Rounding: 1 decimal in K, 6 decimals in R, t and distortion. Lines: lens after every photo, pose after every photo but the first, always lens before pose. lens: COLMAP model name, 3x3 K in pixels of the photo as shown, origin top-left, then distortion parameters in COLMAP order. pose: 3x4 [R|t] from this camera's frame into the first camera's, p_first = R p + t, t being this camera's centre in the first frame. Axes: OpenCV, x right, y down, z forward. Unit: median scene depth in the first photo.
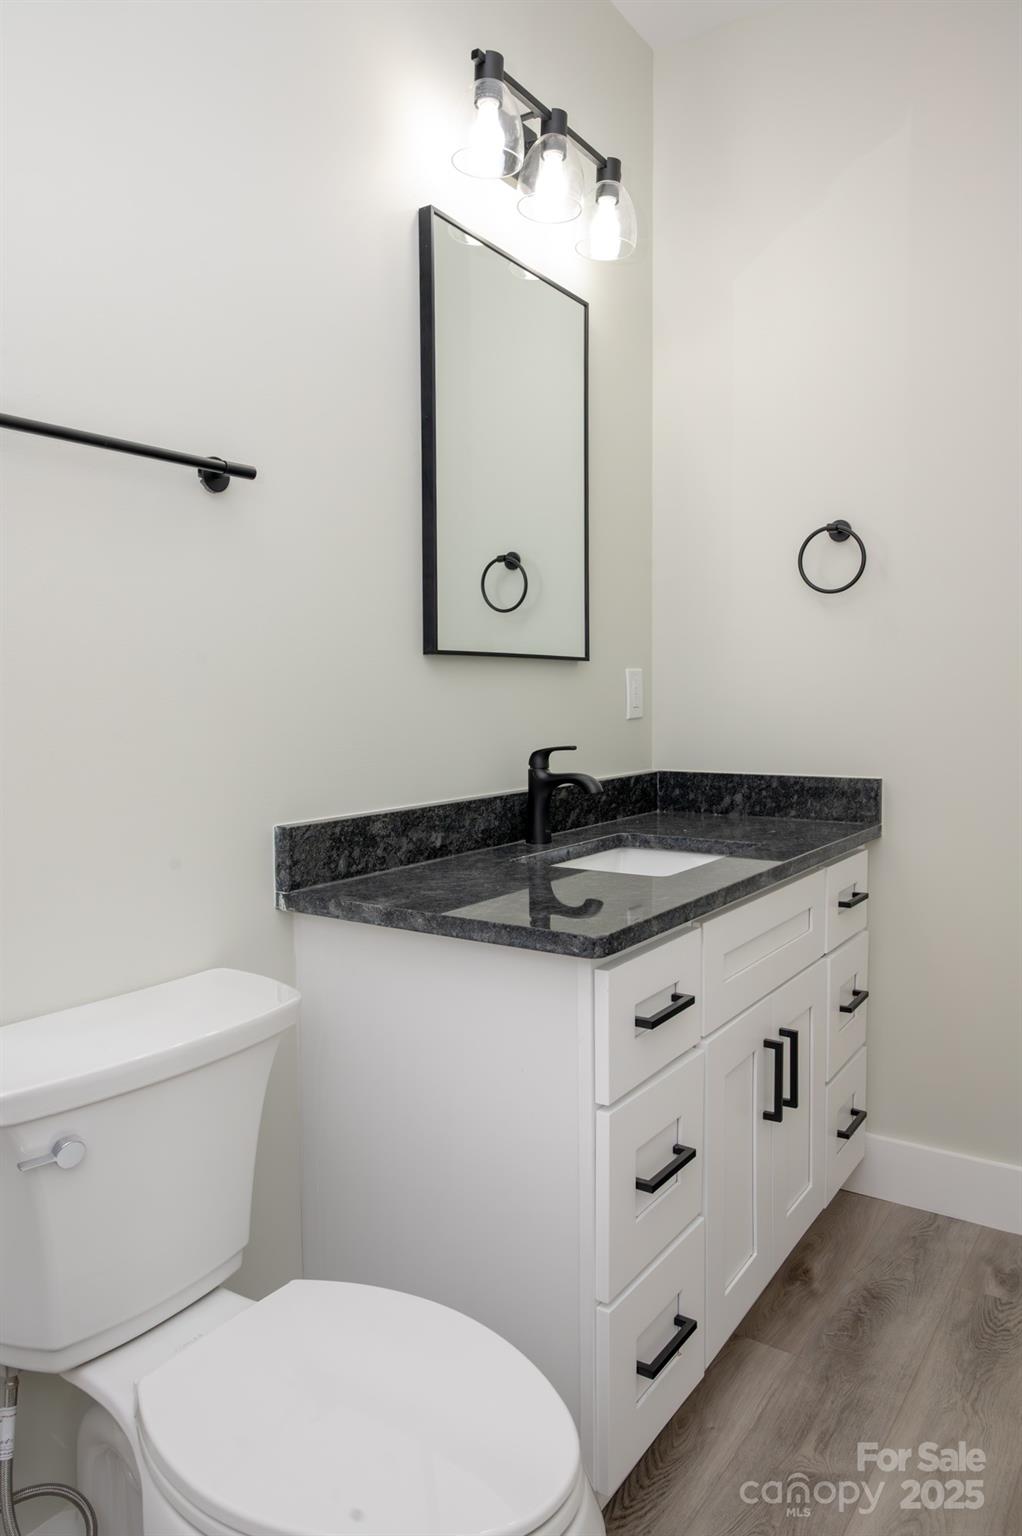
lens RADIAL K [[1022.2, 0, 508.8], [0, 1022.2, 763.5], [0, 0, 1]] dist [0.006317, 0.001083]
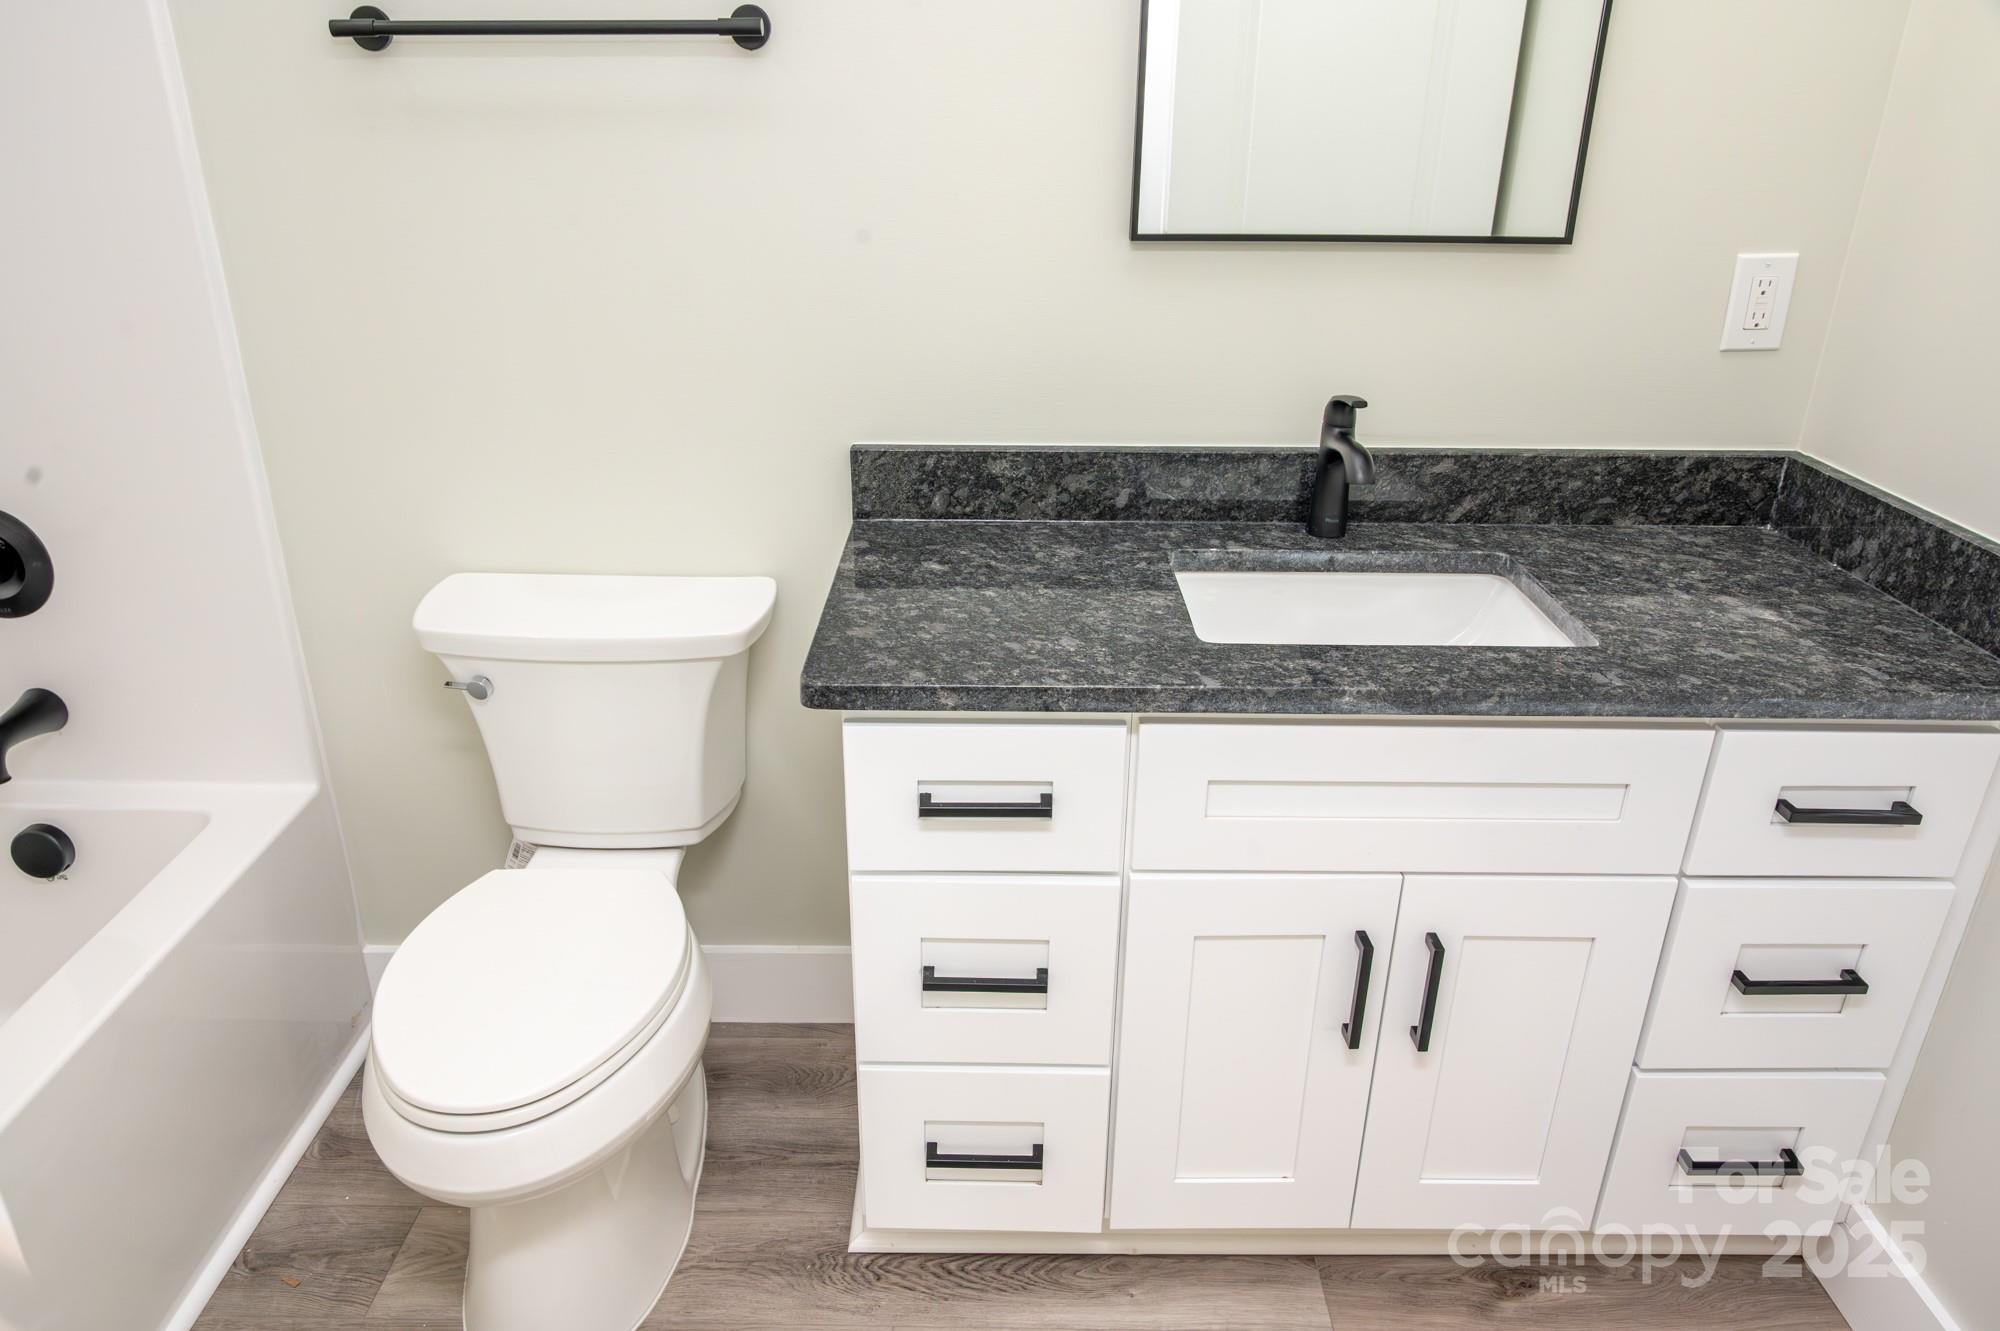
lens RADIAL K [[1341.9, 0, 997.8], [0, 1341.9, 667.4], [0, 0, 1]] dist [-0.000573, 0.000318]
pose [[0.564567, 0.347716, -0.748571, 0.637406], [-0.068195, 0.923482, 0.377531, -0.169637], [0.822565, -0.162093, 0.545080, 0.349497]]
